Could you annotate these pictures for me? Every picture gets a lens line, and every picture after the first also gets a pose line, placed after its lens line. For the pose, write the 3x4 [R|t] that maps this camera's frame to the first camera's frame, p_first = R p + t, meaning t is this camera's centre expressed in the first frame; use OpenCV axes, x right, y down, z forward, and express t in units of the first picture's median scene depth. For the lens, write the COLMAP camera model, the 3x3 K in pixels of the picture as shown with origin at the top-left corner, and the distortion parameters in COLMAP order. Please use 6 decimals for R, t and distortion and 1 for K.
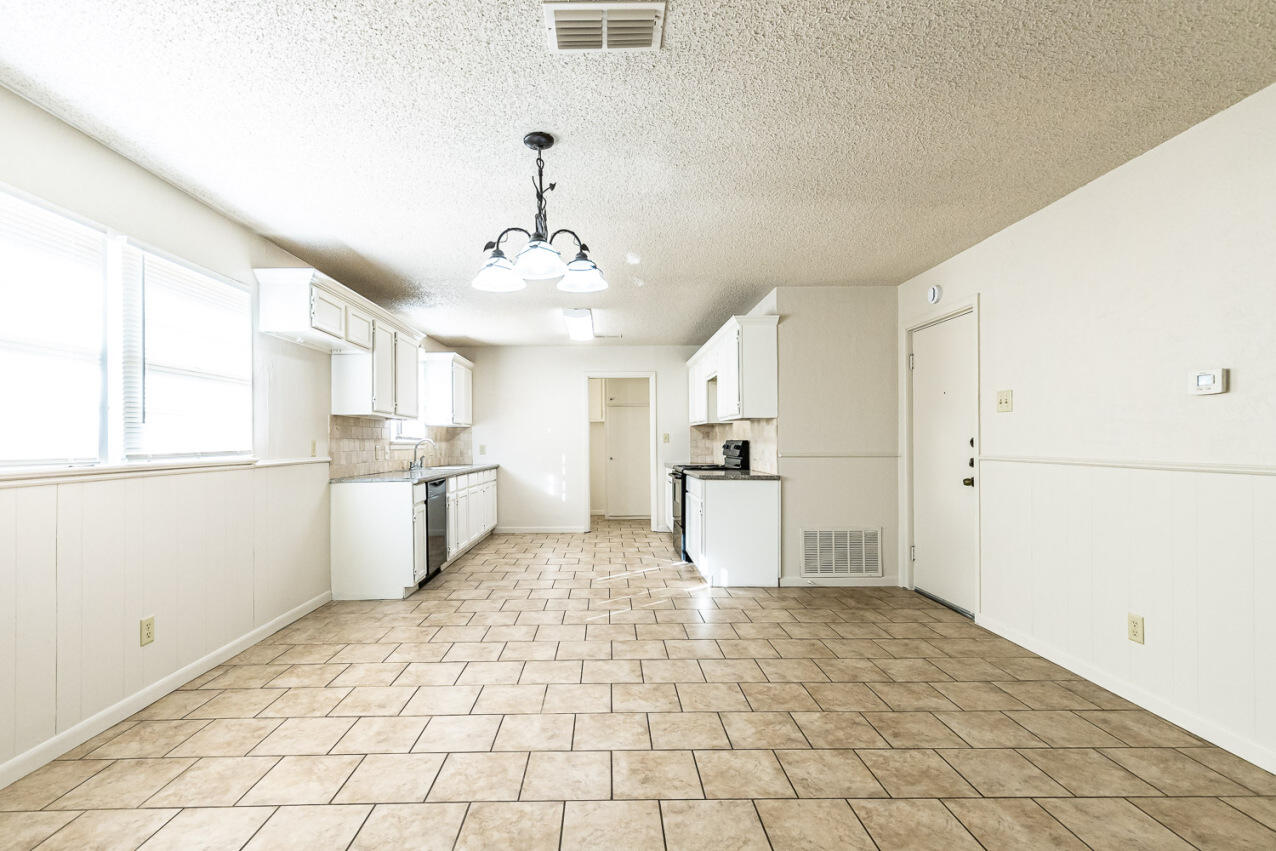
lens RADIAL K [[579.2, 0, 633.0], [0, 579.2, 433.7], [0, 0, 1]] dist [0.004683, -0.000168]
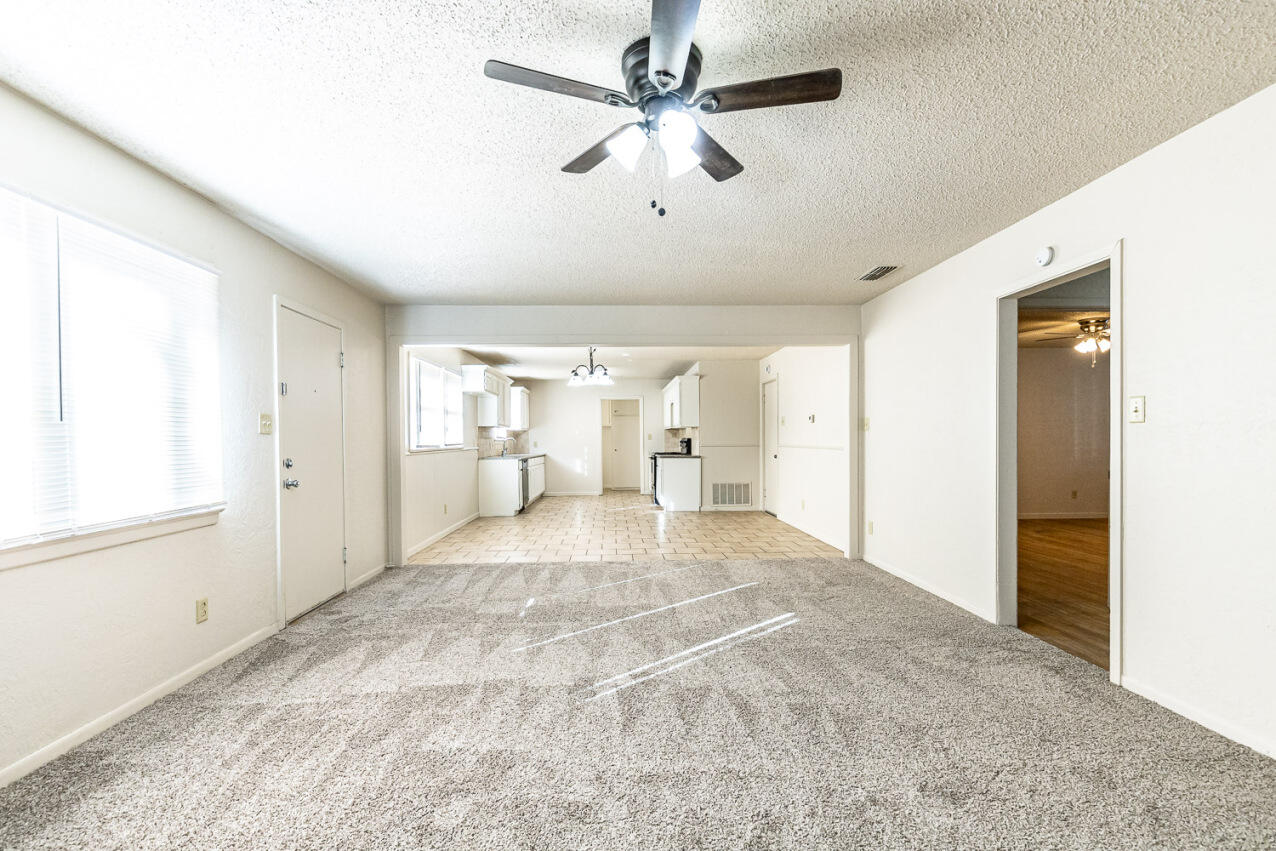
lens RADIAL K [[579.2, 0, 663.6], [0, 579.2, 427.6], [0, 0, 1]] dist [0.004683, -0.000168]
pose [[0.998991, -0.002921, 0.044811, 0.036779], [0.003268, 0.999965, -0.007663, -0.009254], [-0.044787, 0.007802, 0.998966, -0.952025]]
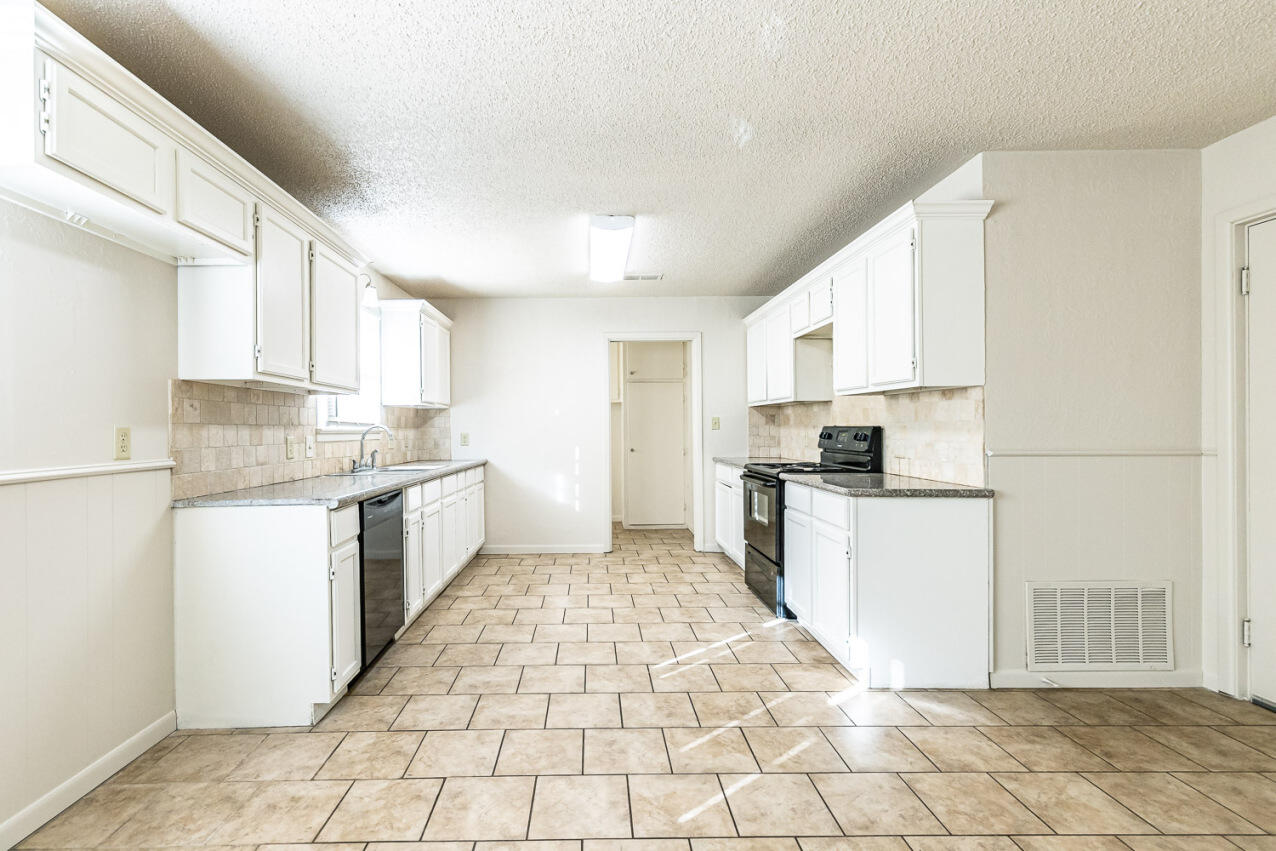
lens RADIAL K [[579.2, 0, 609.1], [0, 579.2, 421.1], [0, 0, 1]] dist [0.004683, -0.000168]
pose [[0.999865, -0.001771, -0.016329, -0.100888], [0.001812, 0.999995, 0.002521, 0.004305], [0.016324, -0.002550, 0.999863, 0.417706]]
